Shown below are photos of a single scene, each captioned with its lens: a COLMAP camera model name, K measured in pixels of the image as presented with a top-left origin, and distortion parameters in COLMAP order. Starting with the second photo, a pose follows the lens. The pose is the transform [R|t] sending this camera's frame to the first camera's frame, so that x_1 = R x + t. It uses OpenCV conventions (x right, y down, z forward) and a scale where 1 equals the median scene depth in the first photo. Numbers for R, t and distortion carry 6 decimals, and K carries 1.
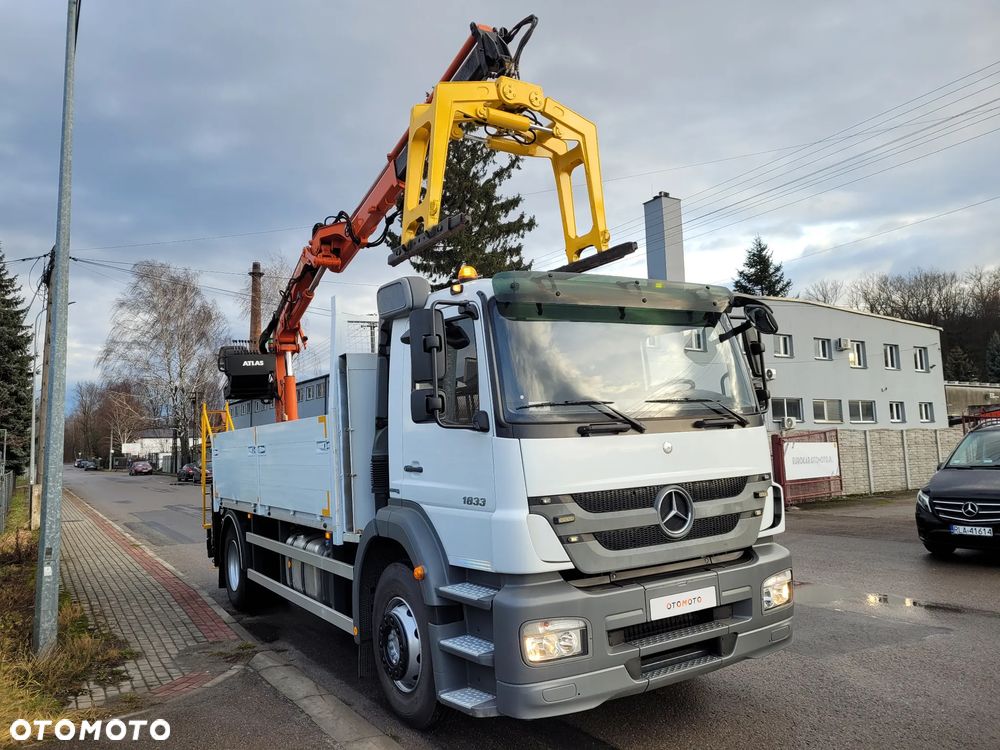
lens RADIAL K [[738.1, 0, 489.3], [0, 738.1, 365.5], [0, 0, 1]] dist [0.049210, -0.023160]
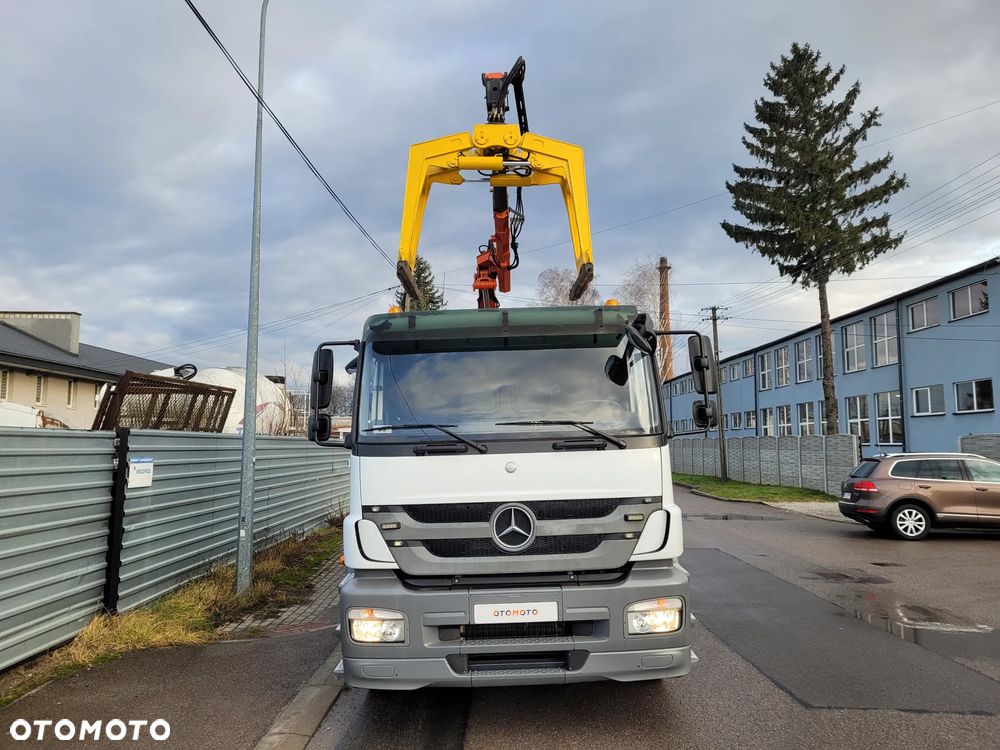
lens RADIAL K [[738.1, 0, 499.7], [0, 738.1, 369.1], [0, 0, 1]] dist [0.049210, -0.023160]
pose [[0.859422, -0.026531, -0.510579, 0.629526], [0.035810, 0.999324, 0.008350, -0.033871], [0.510012, -0.025460, 0.859790, 0.058207]]
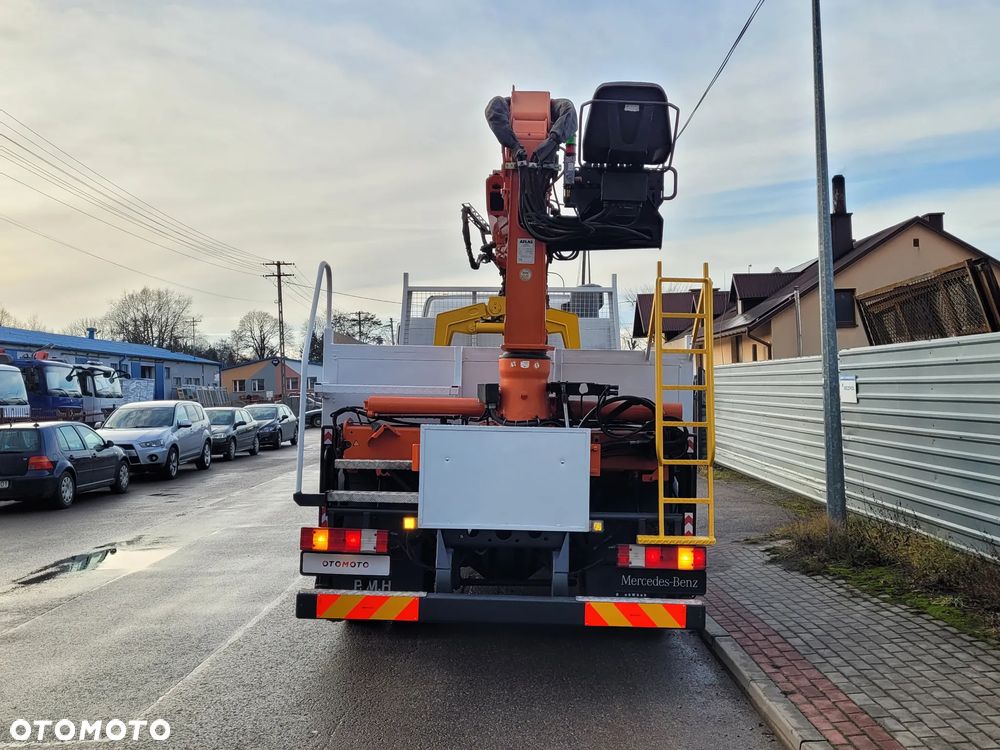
lens RADIAL K [[1054.6, 0, 514.3], [0, 1054.6, 378.4], [0, 0, 1]] dist [0.035755, 0.000000]
pose [[-0.853250, 0.059807, 0.518061, -1.164369], [-0.004173, 0.992588, -0.121460, 0.380690], [-0.521485, -0.105798, -0.846676, 3.029762]]
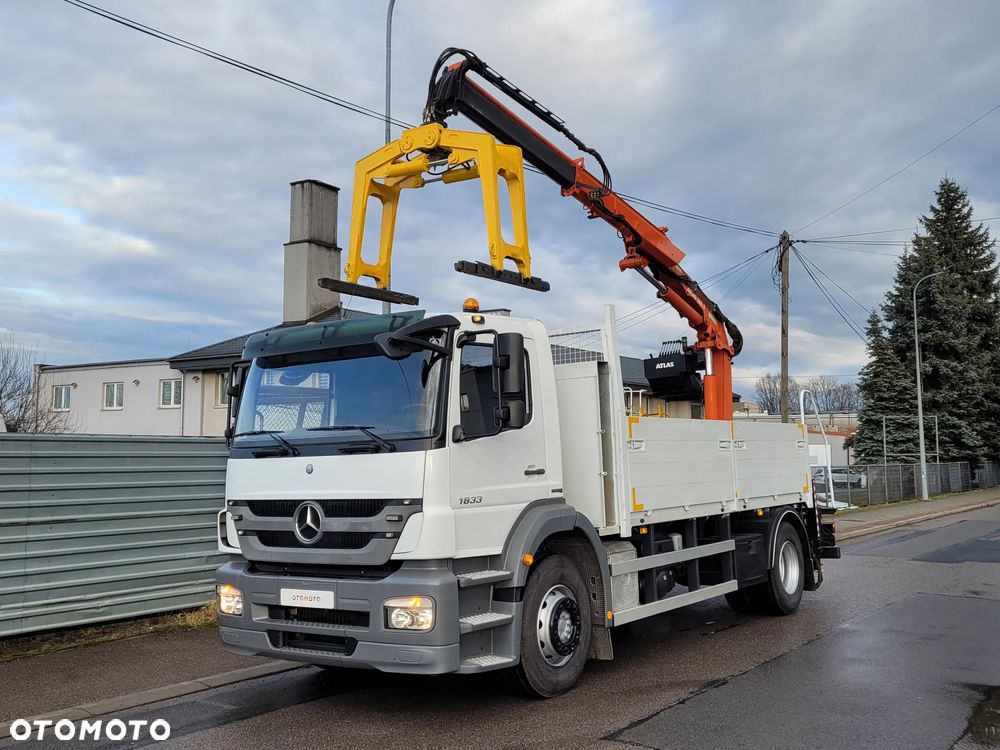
lens RADIAL K [[976.8, 0, 506.3], [0, 976.8, 372.3], [0, 0, 1]] dist [0.053796, 0.000000]
pose [[0.409323, -0.048179, -0.911117, 1.461448], [0.092864, 0.995619, -0.010928, 0.002185], [0.907651, -0.080137, 0.412004, 0.526844]]
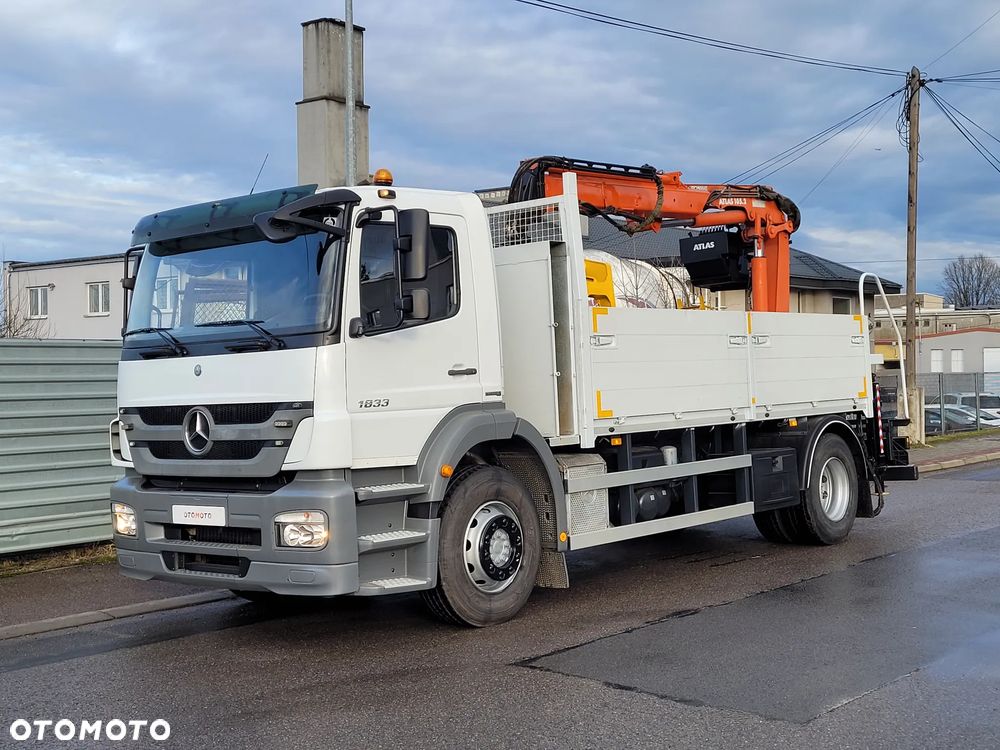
lens RADIAL K [[1255.4, 0, 520.3], [0, 1255.4, 370.1], [0, 0, 1]] dist [0.071883, 0.000000]
pose [[0.339572, 0.024996, -0.940248, 1.663050], [0.110062, 0.991723, 0.066114, 0.034657], [0.934118, -0.125936, 0.334011, 0.672222]]
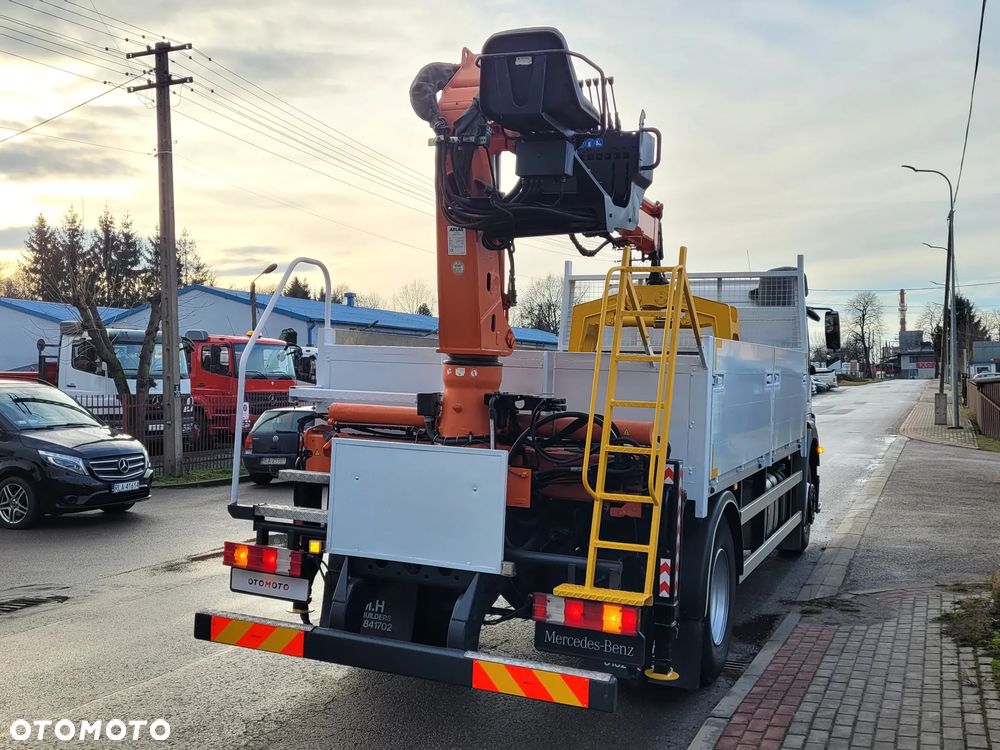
lens RADIAL K [[1054.6, 0, 479.6], [0, 1054.6, 377.7], [0, 0, 1]] dist [0.035755, 0.000000]
pose [[-0.570635, 0.038196, 0.820315, -1.413437], [-0.064049, 0.993805, -0.090829, 0.317006], [-0.818702, -0.104370, -0.564654, 2.575041]]
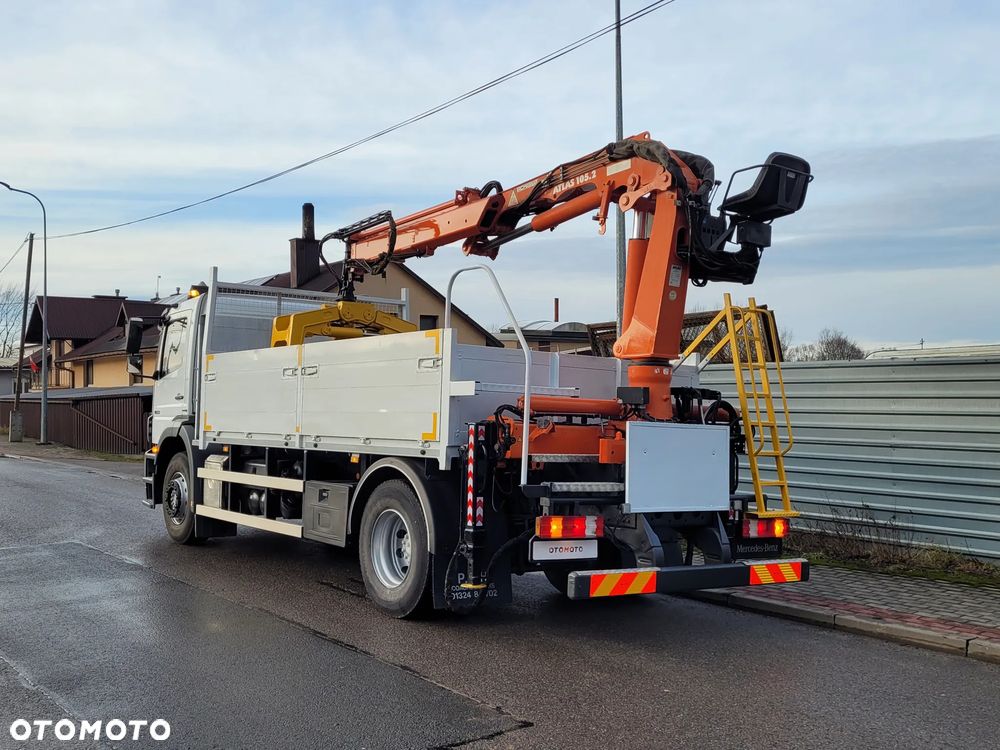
lens RADIAL K [[1054.6, 0, 513.3], [0, 1054.6, 377.6], [0, 0, 1]] dist [0.035755, 0.000000]
pose [[-0.992800, 0.030273, -0.115892, -0.185038], [0.044815, 0.991143, -0.125009, 0.394646], [0.111081, -0.129303, -0.985364, 3.376854]]
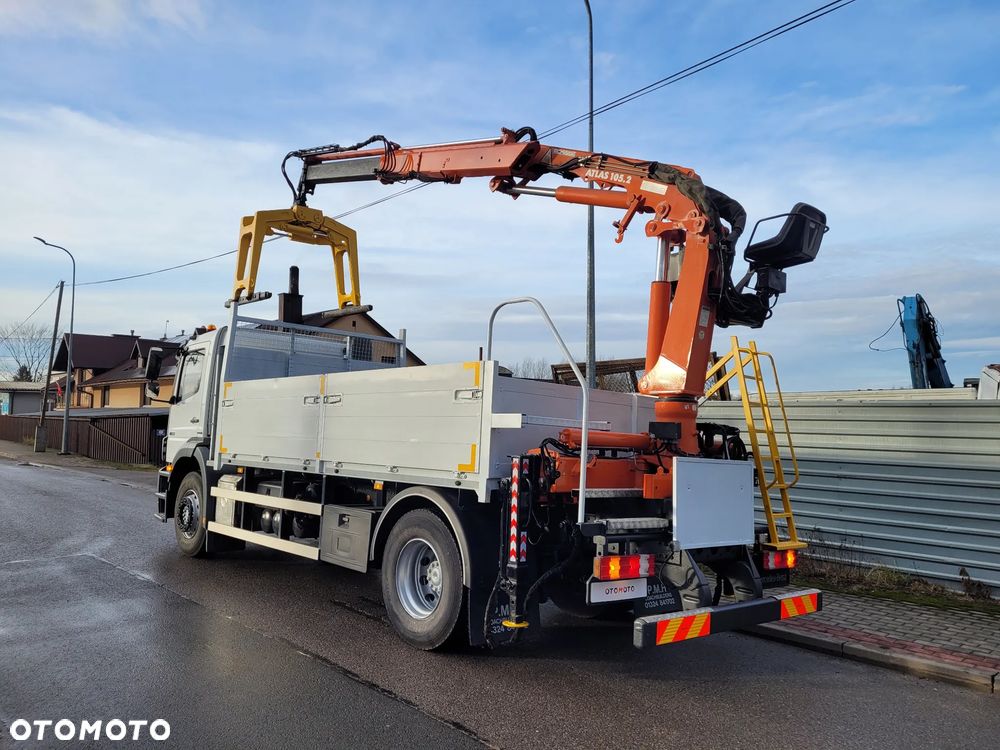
lens RADIAL K [[767.8, 0, 508.3], [0, 767.8, 369.0], [0, 0, 1]] dist [0.056691, -0.049037]
pose [[-0.976918, -0.000580, -0.213615, -0.070531], [0.036521, 0.984820, -0.169694, 0.338279], [0.210471, -0.173578, -0.962067, 2.993617]]
